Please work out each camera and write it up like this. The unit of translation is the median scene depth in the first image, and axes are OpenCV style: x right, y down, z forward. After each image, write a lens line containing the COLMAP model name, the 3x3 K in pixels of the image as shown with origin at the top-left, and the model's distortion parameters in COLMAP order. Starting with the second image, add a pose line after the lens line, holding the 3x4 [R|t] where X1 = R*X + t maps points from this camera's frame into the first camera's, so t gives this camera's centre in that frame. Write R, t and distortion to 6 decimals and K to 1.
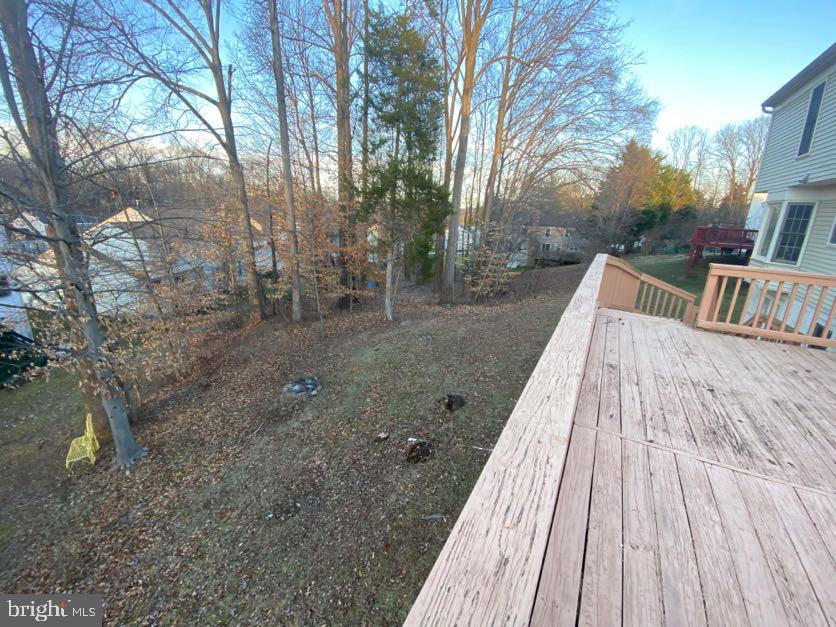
lens RADIAL K [[343.8, 0, 412.7], [0, 343.8, 309.0], [0, 0, 1]] dist [-0.010484, -0.002424]
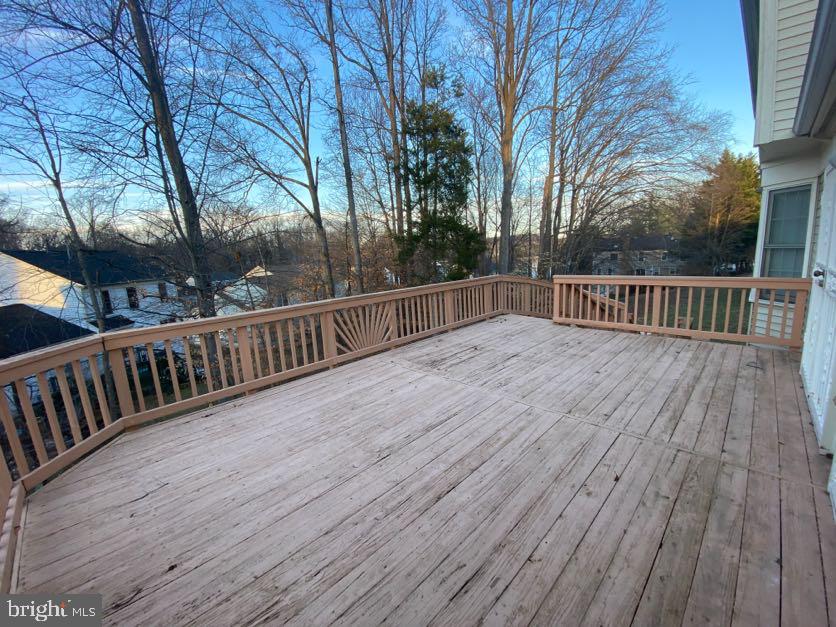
lens RADIAL K [[343.8, 0, 425.9], [0, 343.8, 317.6], [0, 0, 1]] dist [-0.010484, -0.002424]
pose [[0.962826, -0.039967, -0.267151, 0.234140], [0.017067, 0.996018, -0.087498, 0.048822], [0.269584, 0.079686, 0.959674, -0.153149]]
